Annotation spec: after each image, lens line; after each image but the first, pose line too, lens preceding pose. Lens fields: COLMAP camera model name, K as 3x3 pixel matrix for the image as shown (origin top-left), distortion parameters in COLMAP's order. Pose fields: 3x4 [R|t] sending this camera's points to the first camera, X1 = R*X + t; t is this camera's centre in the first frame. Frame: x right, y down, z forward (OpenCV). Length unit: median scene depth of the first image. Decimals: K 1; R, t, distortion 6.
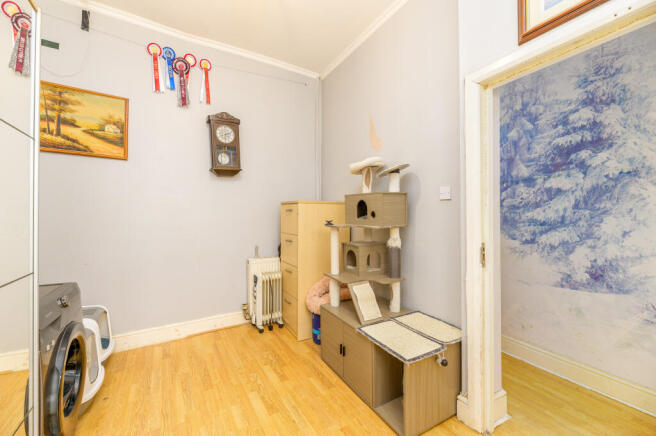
lens RADIAL K [[267.2, 0, 325.5], [0, 267.2, 214.8], [0, 0, 1]] dist [0.001292, 0.000171]
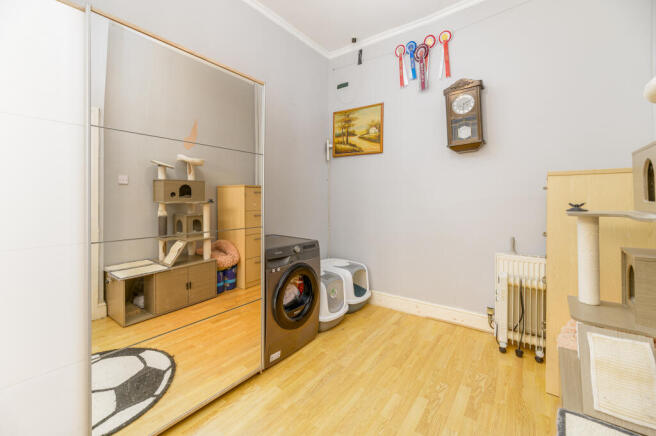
lens RADIAL K [[267.2, 0, 306.2], [0, 267.2, 199.6], [0, 0, 1]] dist [0.001292, 0.000171]
pose [[0.358875, -0.000762, -0.933385, 0.292351], [0.003282, 0.999995, 0.000446, 0.009928], [0.933380, -0.003223, 0.358876, 0.238093]]
